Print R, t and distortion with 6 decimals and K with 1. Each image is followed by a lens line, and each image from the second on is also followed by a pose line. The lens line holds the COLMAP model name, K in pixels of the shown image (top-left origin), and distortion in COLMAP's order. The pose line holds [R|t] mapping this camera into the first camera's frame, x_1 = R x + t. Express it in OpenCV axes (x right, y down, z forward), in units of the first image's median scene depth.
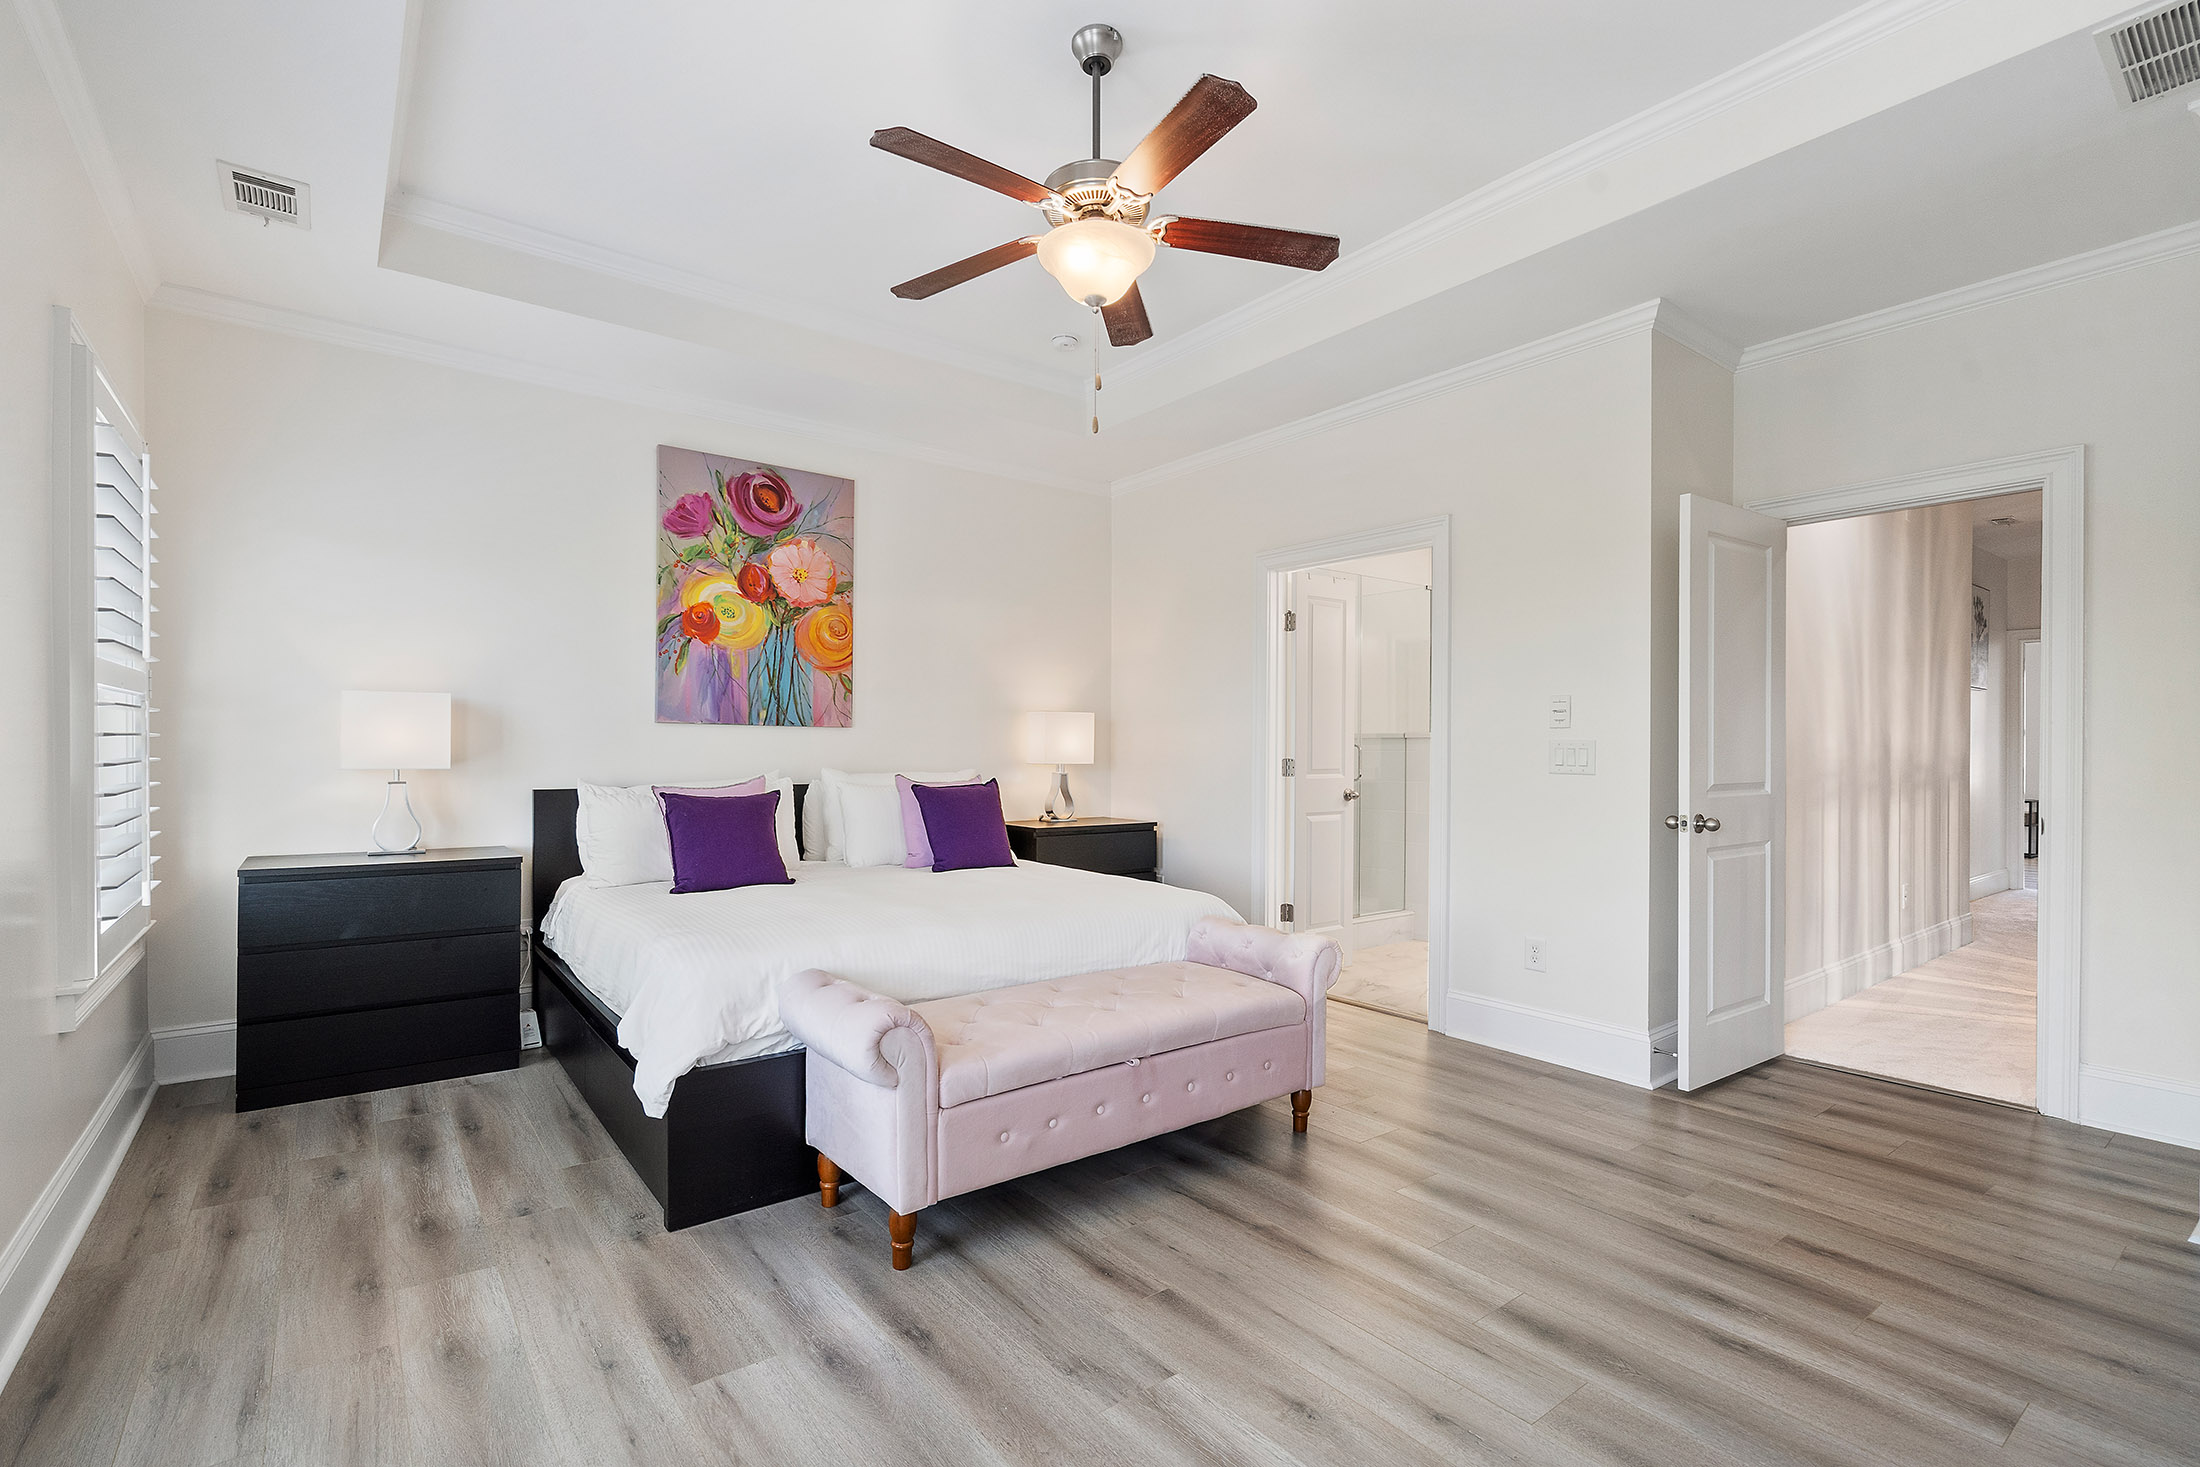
lens RADIAL K [[1010.3, 0, 1101.2], [0, 1010.3, 745.2], [0, 0, 1]] dist [-0.004773, 0.000548]
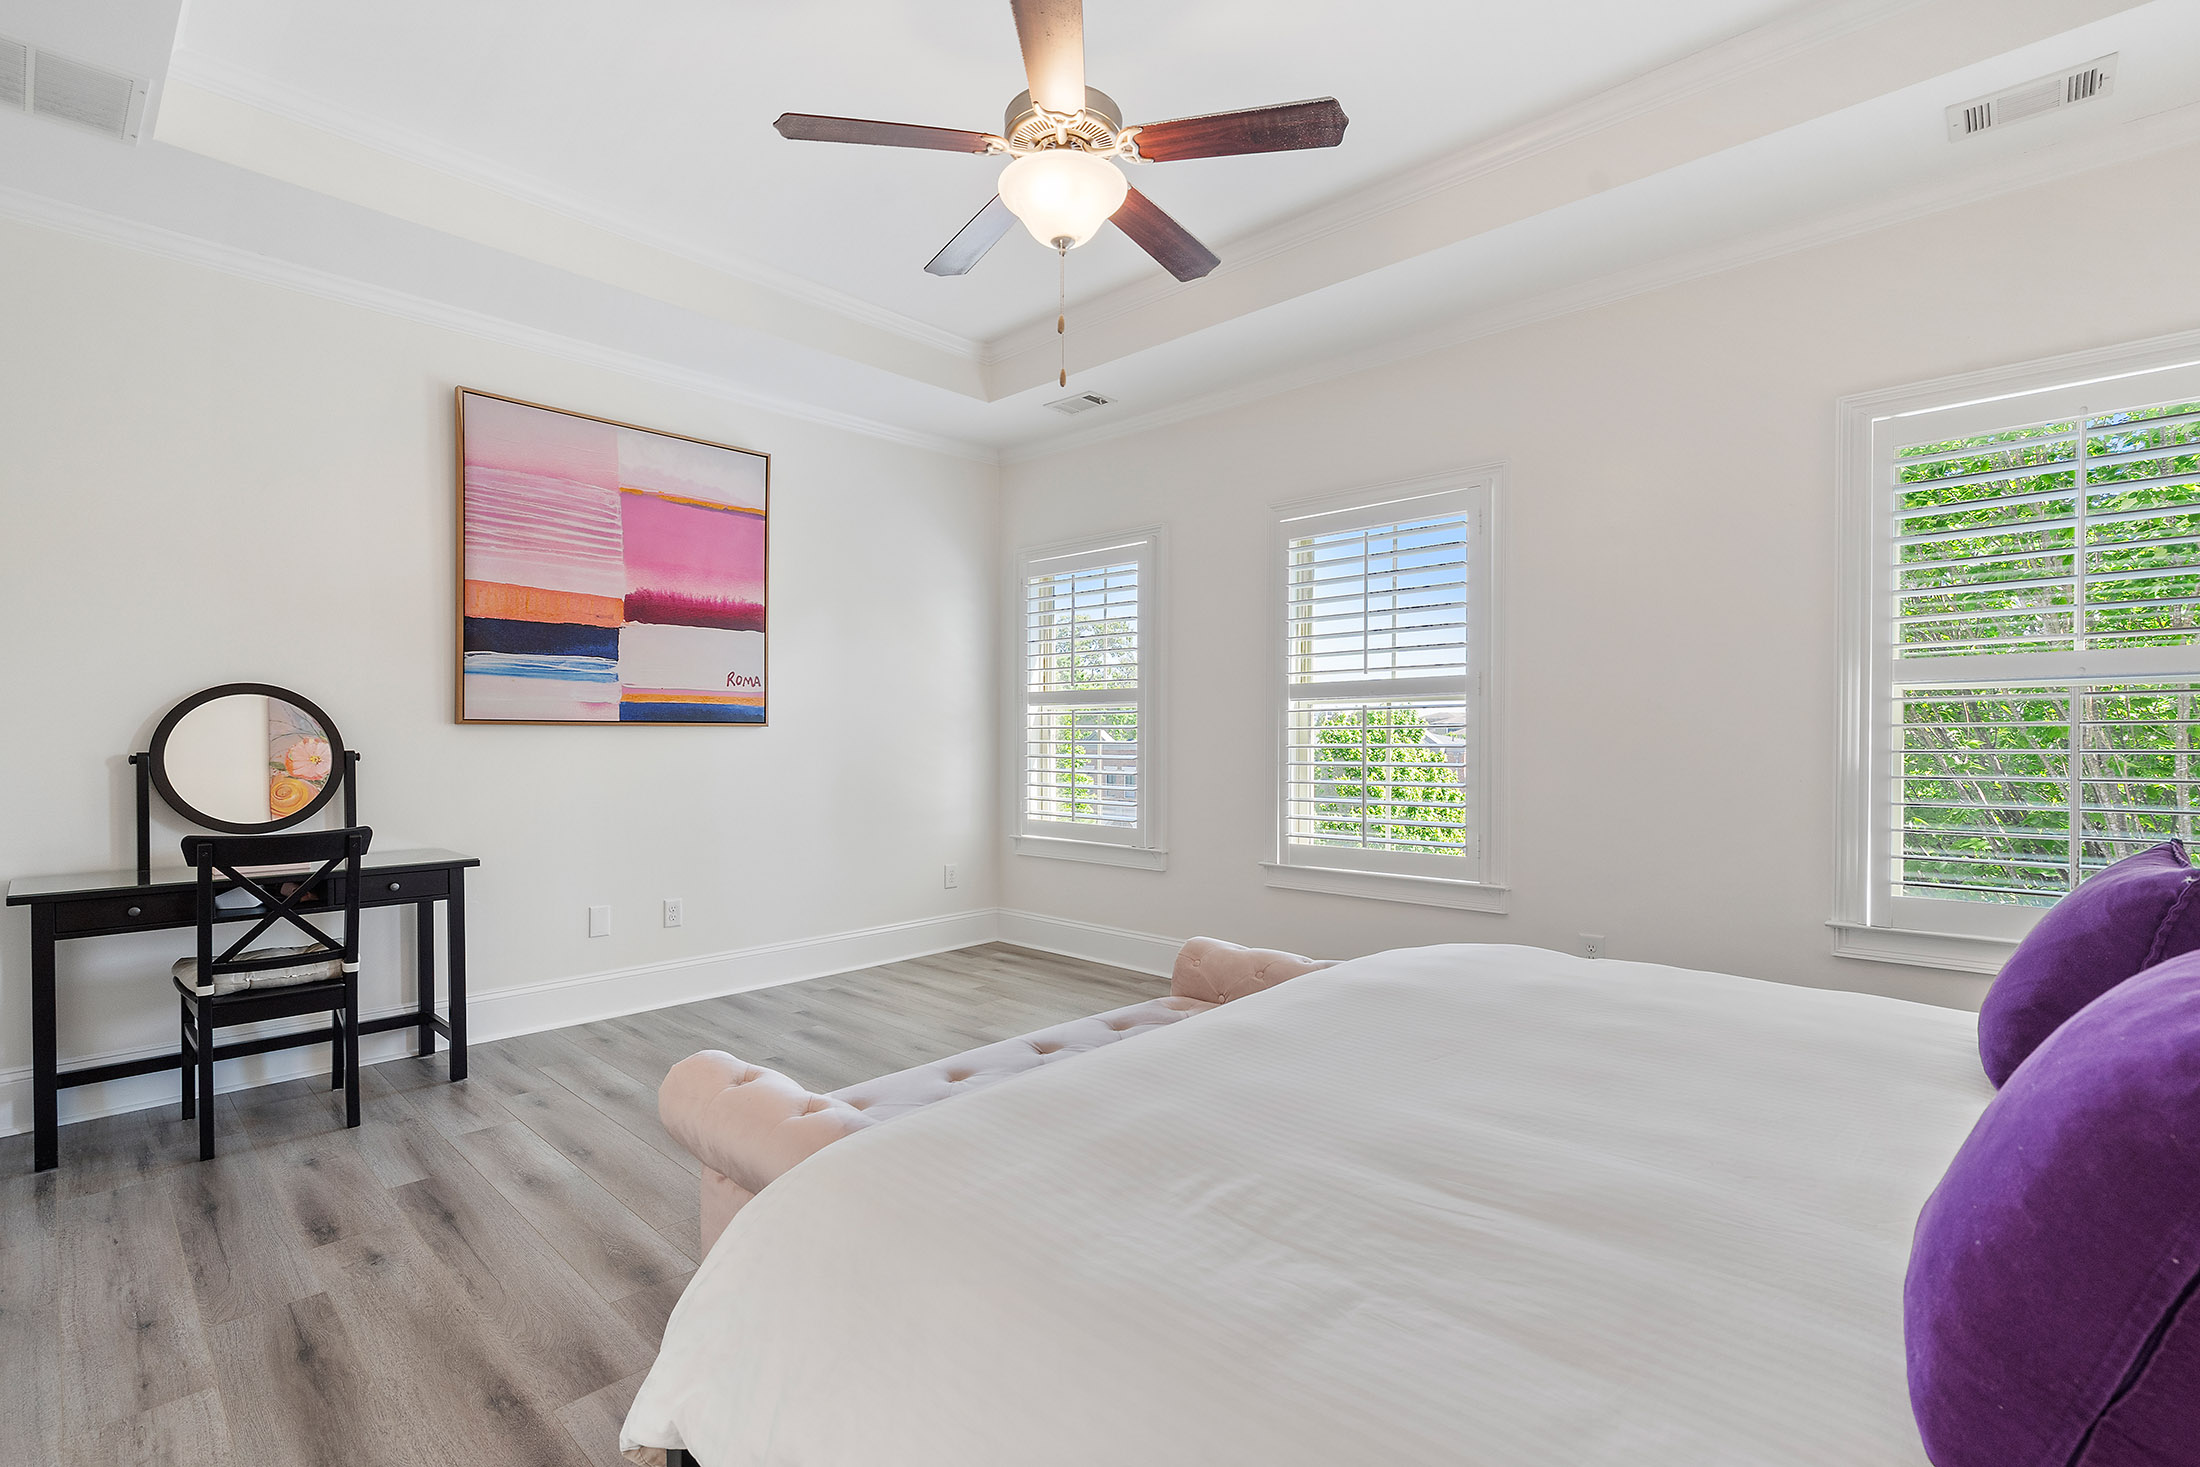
lens RADIAL K [[1010.3, 0, 1110.2], [0, 1010.3, 738.4], [0, 0, 1]] dist [-0.004773, 0.000548]
pose [[-0.987789, -0.004465, -0.155736, 0.105844], [-0.004613, 0.999989, 0.000590, 0.012470], [0.155731, 0.001301, -0.987799, 2.095154]]
